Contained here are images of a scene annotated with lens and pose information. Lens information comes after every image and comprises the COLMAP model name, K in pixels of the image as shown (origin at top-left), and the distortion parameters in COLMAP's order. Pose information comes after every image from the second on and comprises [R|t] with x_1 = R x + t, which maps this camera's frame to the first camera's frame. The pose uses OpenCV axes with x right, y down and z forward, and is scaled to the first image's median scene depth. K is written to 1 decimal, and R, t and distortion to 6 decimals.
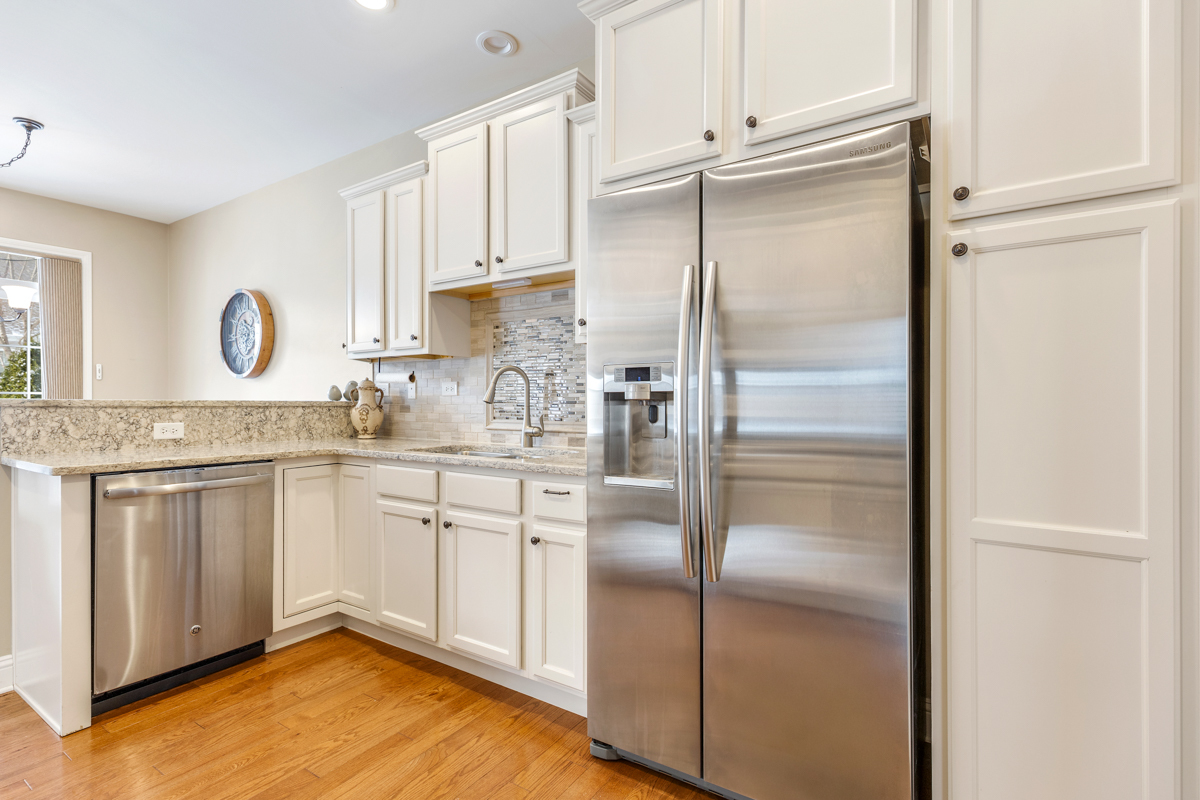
lens RADIAL K [[565.7, 0, 596.2], [0, 565.7, 401.1], [0, 0, 1]] dist [0.006520, -0.000322]
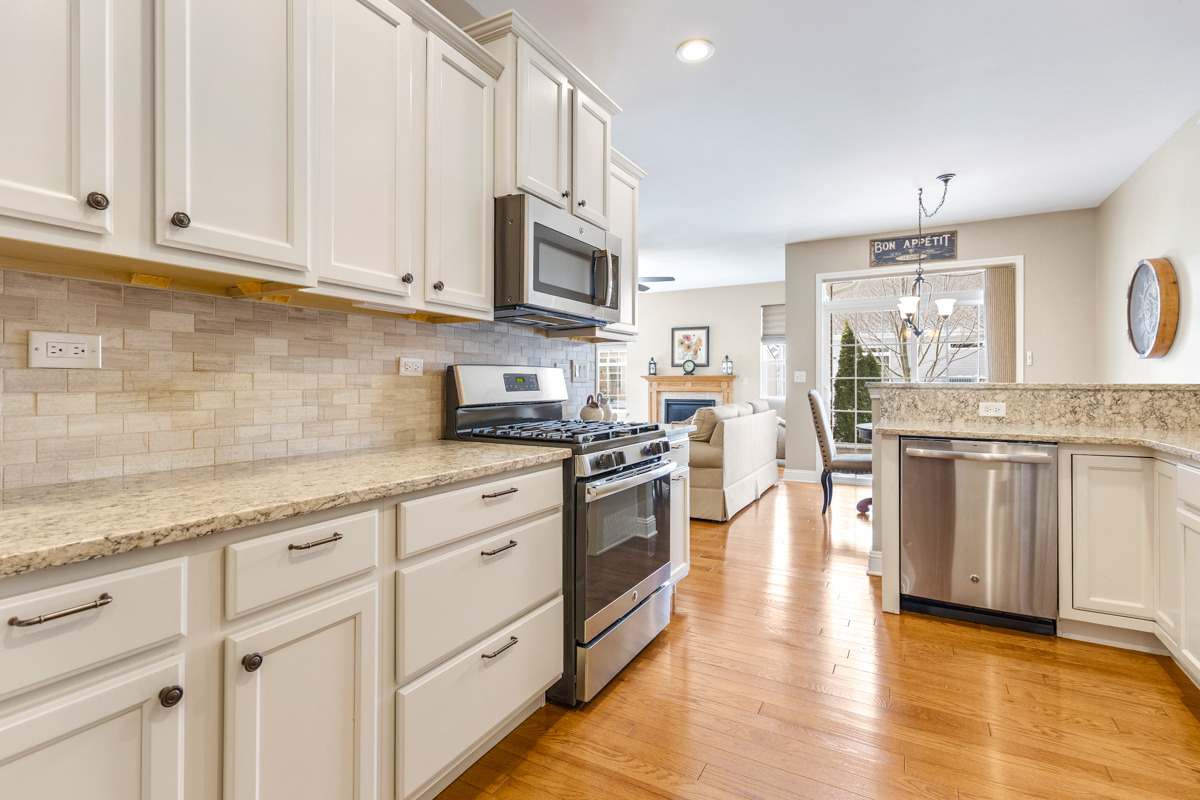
lens RADIAL K [[565.7, 0, 605.2], [0, 565.7, 388.6], [0, 0, 1]] dist [0.006520, -0.000322]
pose [[0.065592, 0.007774, -0.997816, 0.346102], [-0.000969, 0.999970, 0.007727, 0.001274], [0.997846, 0.000460, 0.065597, 0.134930]]
